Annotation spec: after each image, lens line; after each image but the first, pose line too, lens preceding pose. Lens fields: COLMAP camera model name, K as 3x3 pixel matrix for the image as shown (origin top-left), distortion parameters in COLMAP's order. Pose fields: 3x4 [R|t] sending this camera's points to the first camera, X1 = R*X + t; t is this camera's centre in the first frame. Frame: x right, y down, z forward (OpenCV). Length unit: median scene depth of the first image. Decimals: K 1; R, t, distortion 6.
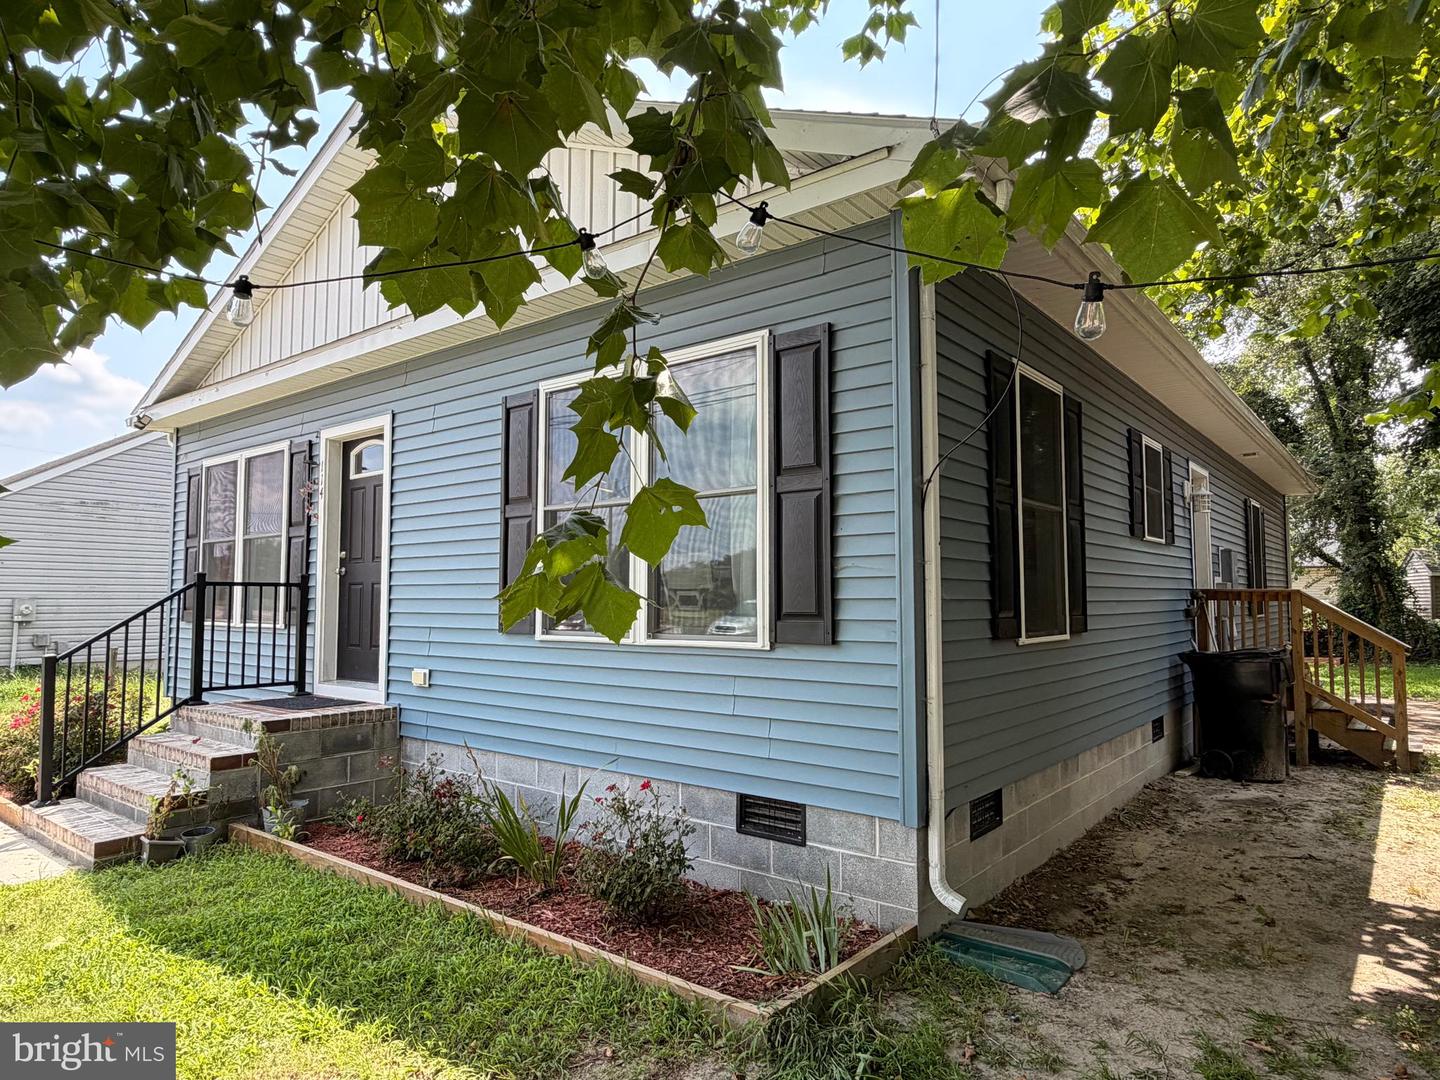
lens RADIAL K [[885.6, 0, 723.9], [0, 885.6, 544.1], [0, 0, 1]] dist [-0.001675, -0.001057]
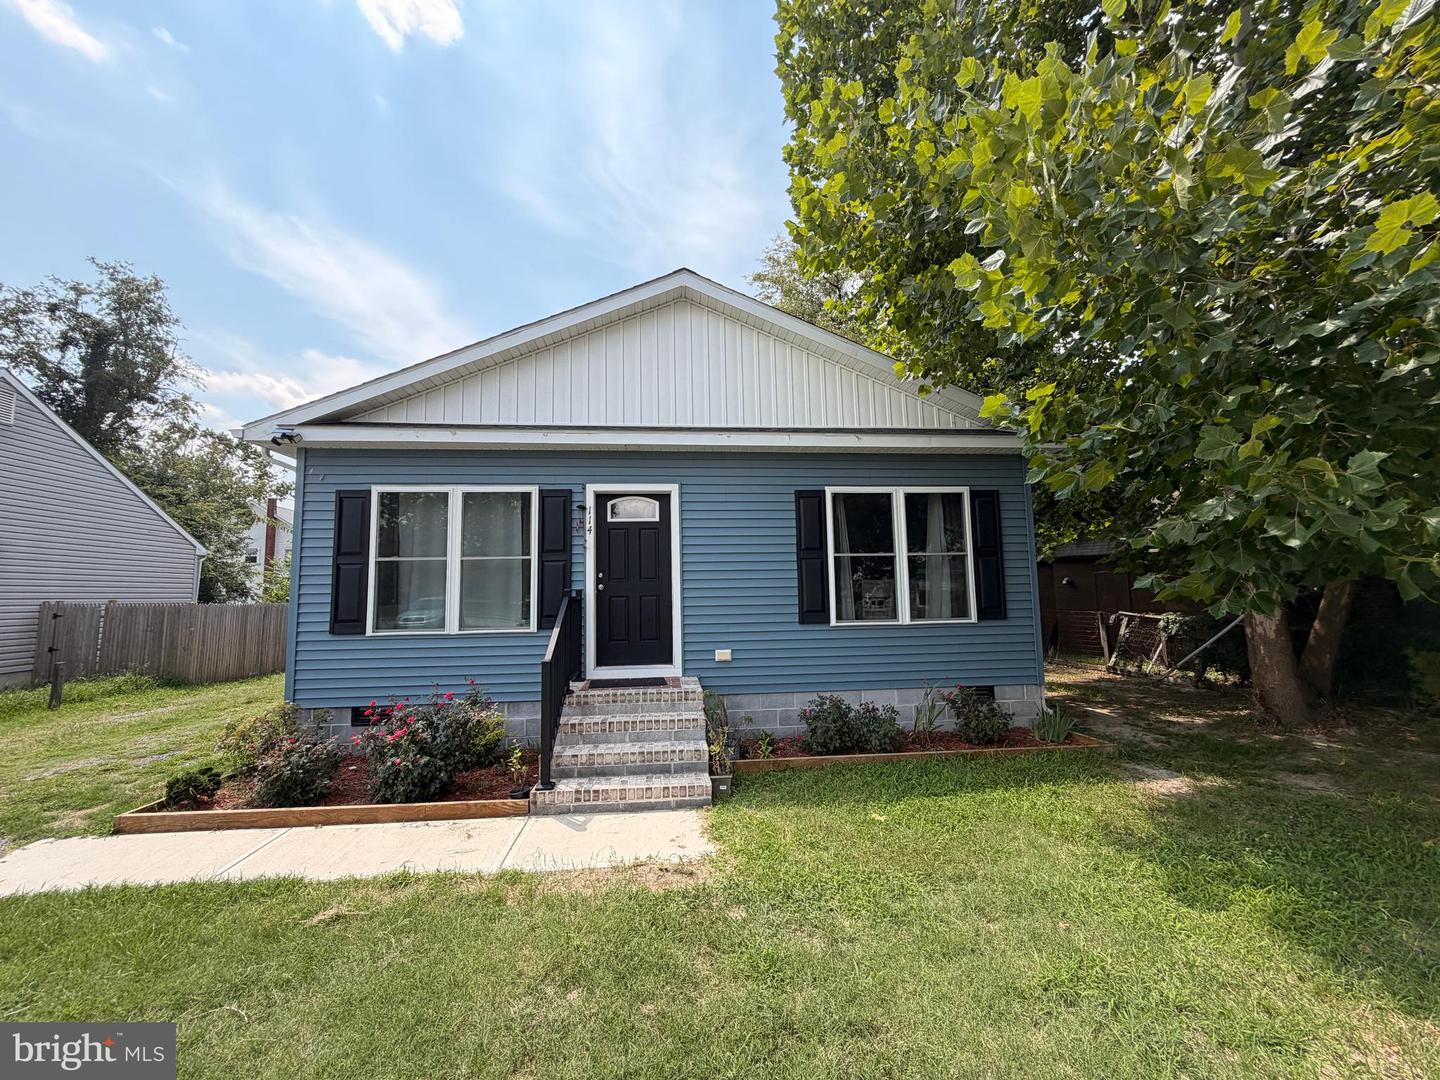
lens RADIAL K [[579.3, 0, 720.0], [0, 579.3, 540.0], [0, 0, 1]] dist [-0.002995, -0.000558]
pose [[0.716663, 0.044950, 0.695969, -1.285506], [-0.028580, 0.998975, -0.035090, -0.023562], [-0.696833, 0.005257, 0.717214, 0.304125]]
